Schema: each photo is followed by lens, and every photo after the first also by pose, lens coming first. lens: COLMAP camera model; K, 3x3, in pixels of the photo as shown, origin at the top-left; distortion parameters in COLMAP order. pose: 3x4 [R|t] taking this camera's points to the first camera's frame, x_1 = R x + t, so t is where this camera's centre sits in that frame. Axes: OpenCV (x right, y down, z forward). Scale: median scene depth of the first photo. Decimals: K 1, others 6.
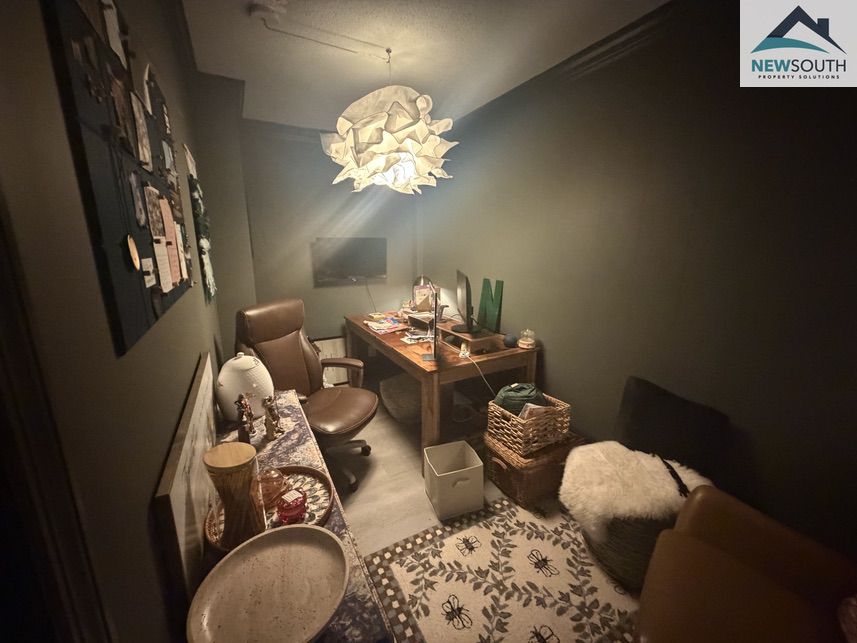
lens RADIAL K [[341.9, 0, 428.0], [0, 341.9, 322.5], [0, 0, 1]] dist [-0.002447, 0.000342]
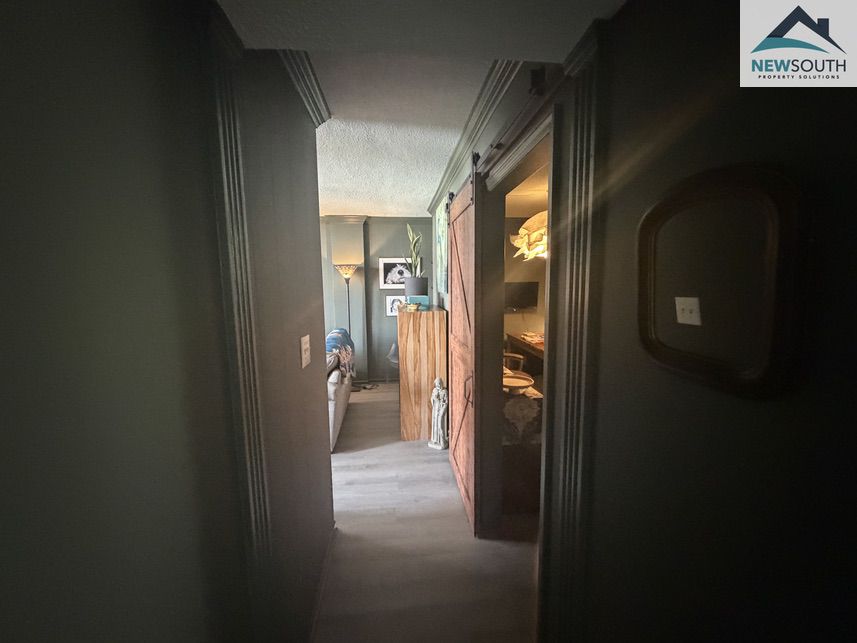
lens RADIAL K [[341.9, 0, 428.0], [0, 341.9, 320.8], [0, 0, 1]] dist [-0.002447, 0.000342]
pose [[0.915067, 0.029231, -0.402241, 0.068766], [-0.074325, 0.992510, -0.096957, 0.180145], [0.396394, 0.118618, 0.910385, -0.925068]]
